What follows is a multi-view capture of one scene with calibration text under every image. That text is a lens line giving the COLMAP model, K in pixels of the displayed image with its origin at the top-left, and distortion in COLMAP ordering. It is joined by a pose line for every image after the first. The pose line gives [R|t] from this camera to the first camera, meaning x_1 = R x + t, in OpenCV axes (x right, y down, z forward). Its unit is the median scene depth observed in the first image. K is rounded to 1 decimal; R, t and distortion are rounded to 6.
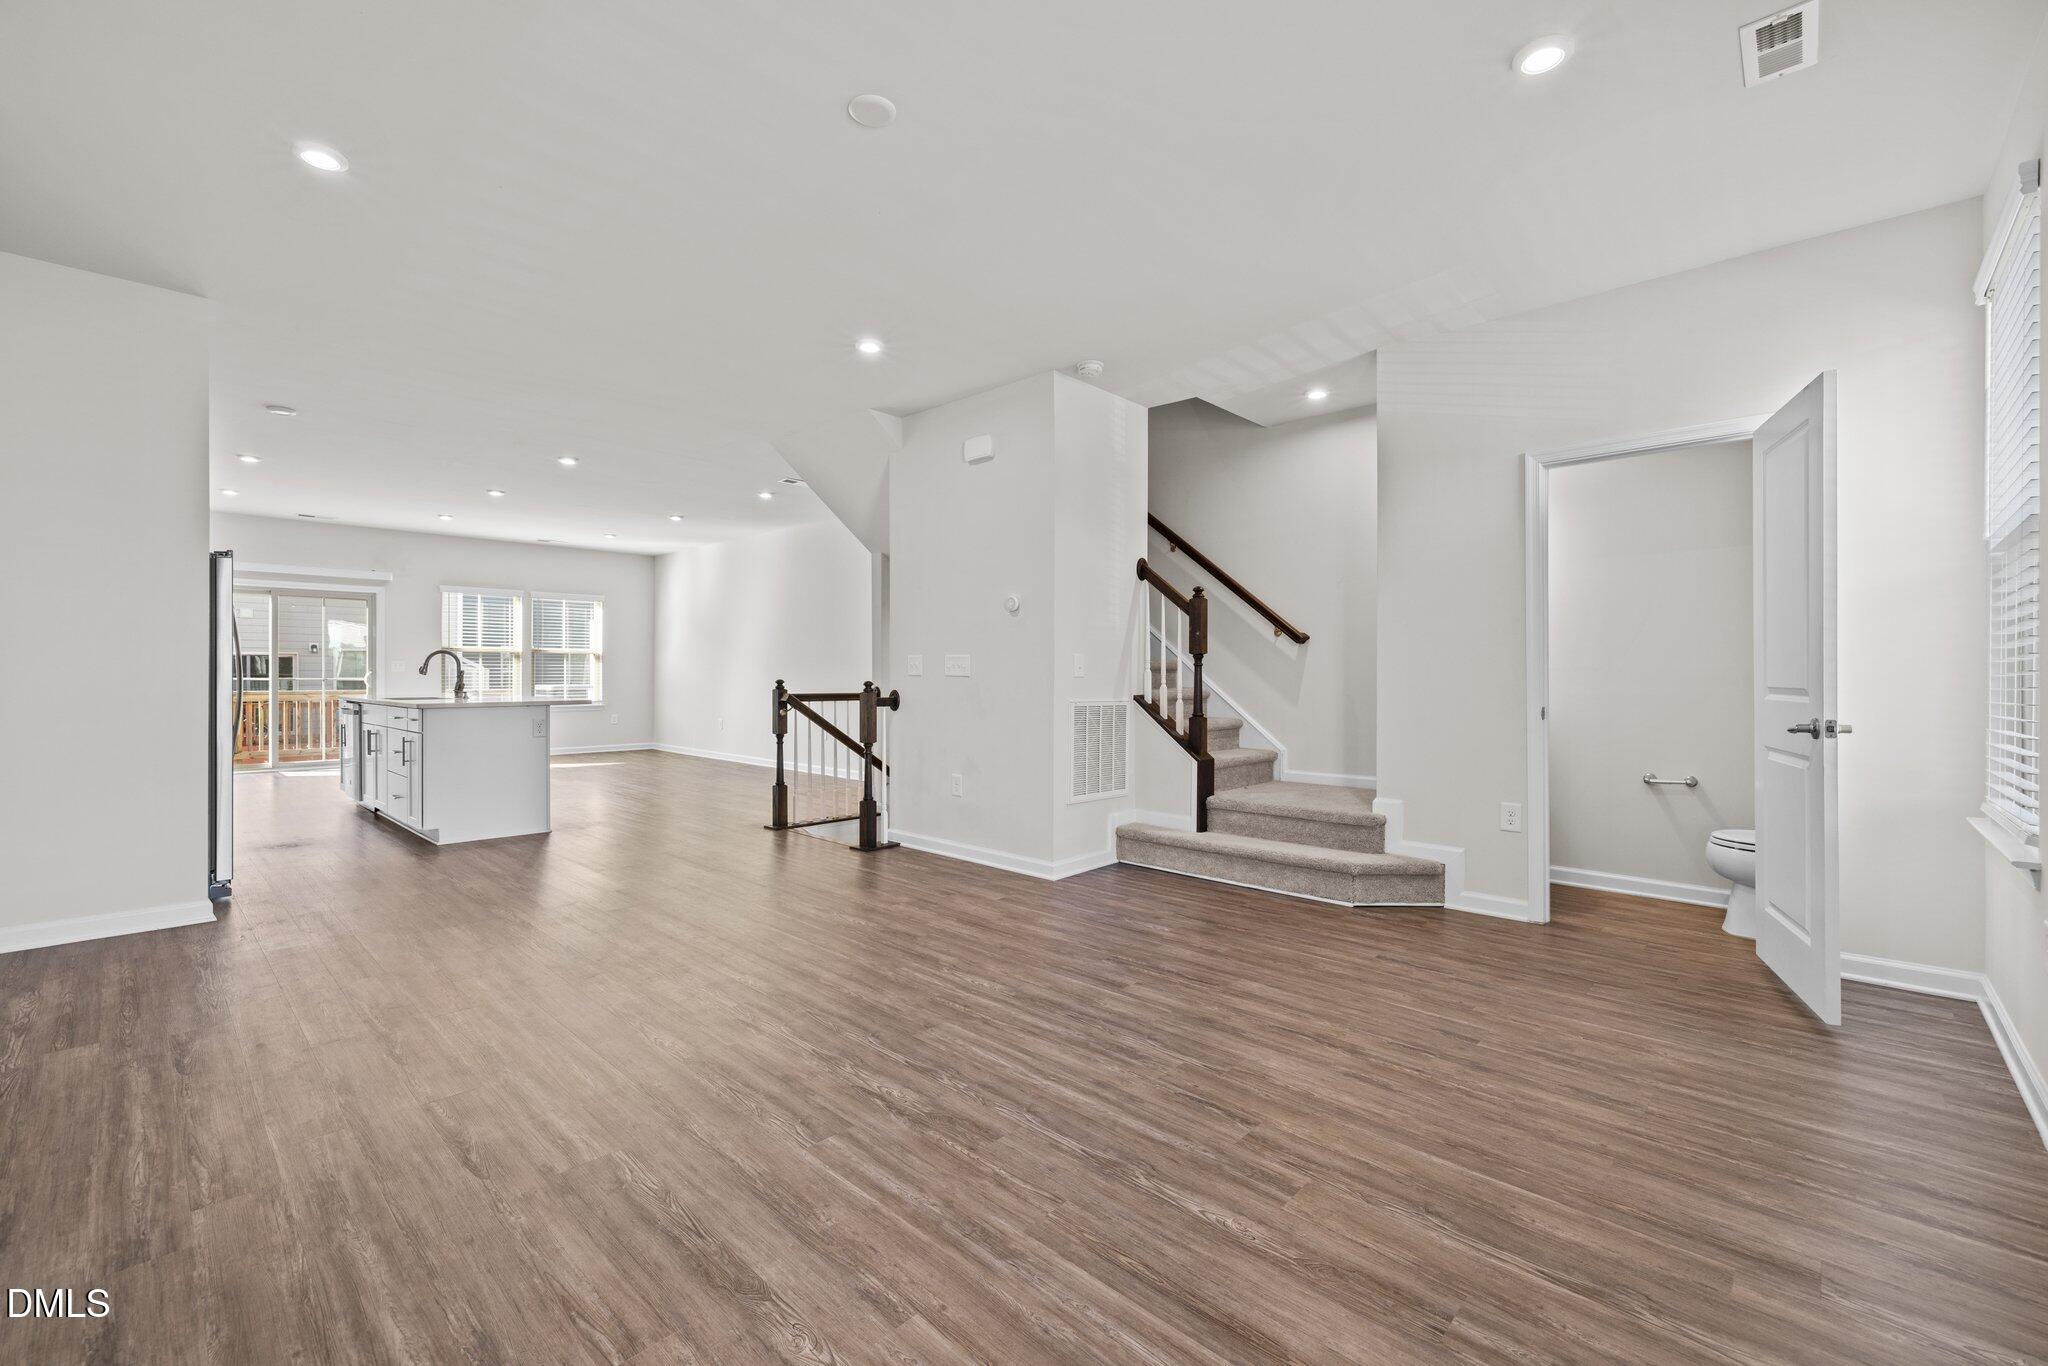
lens RADIAL K [[860.2, 0, 1025.9], [0, 860.2, 679.2], [0, 0, 1]] dist [0.000646, 0.000195]
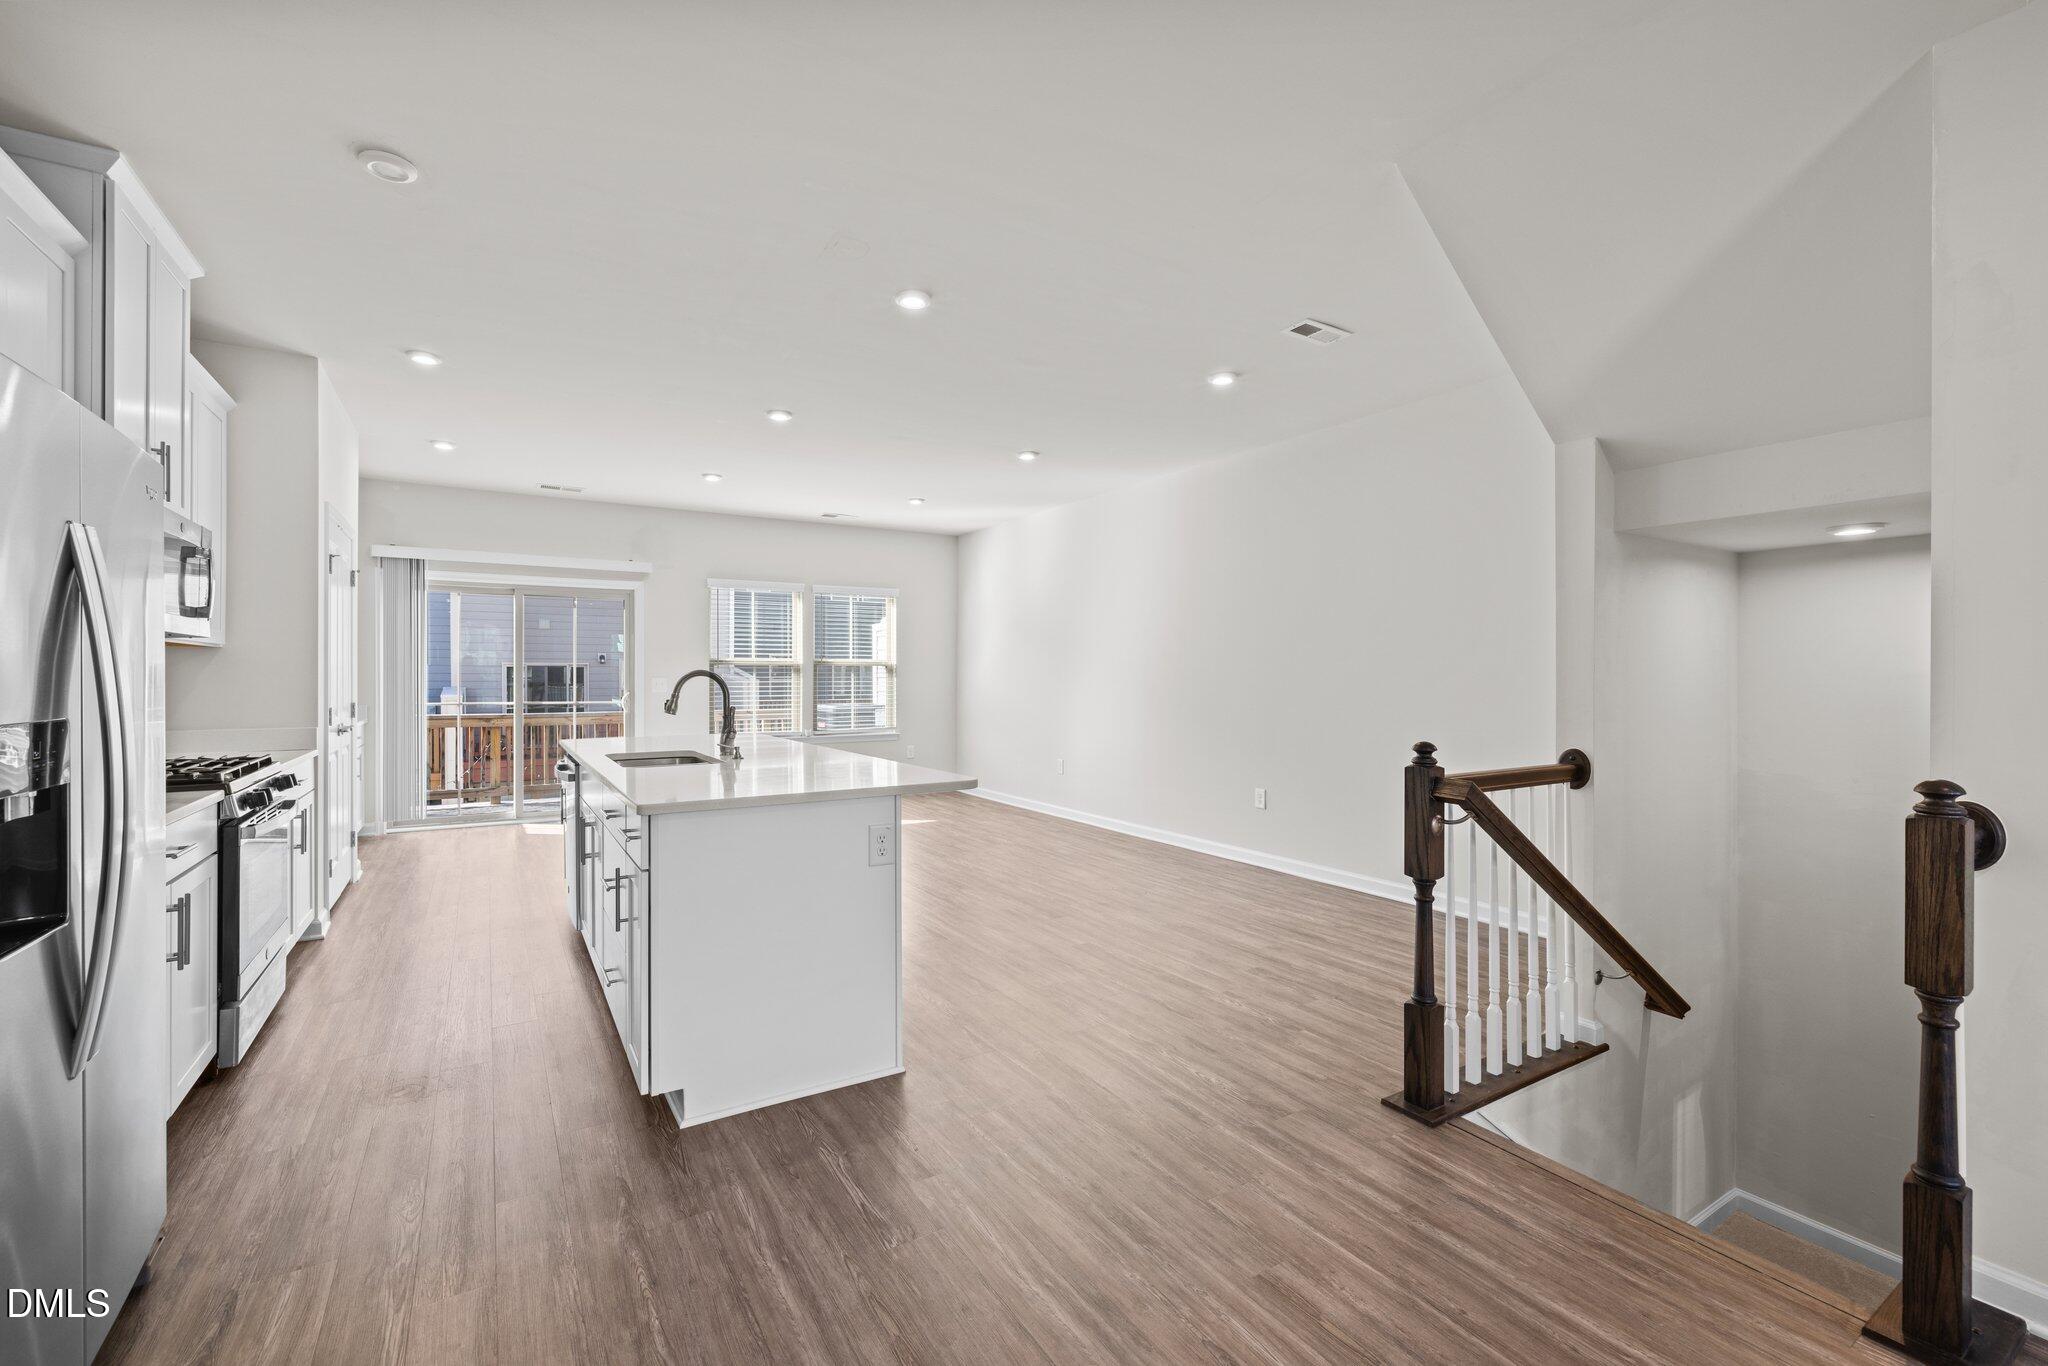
lens RADIAL K [[860.2, 0, 1020.6], [0, 860.2, 677.7], [0, 0, 1]] dist [0.000646, 0.000195]
pose [[0.966247, -0.004437, -0.257580, -0.232751], [0.003312, 0.999983, -0.004805, -0.017799], [0.257597, 0.003790, 0.966245, 0.358584]]
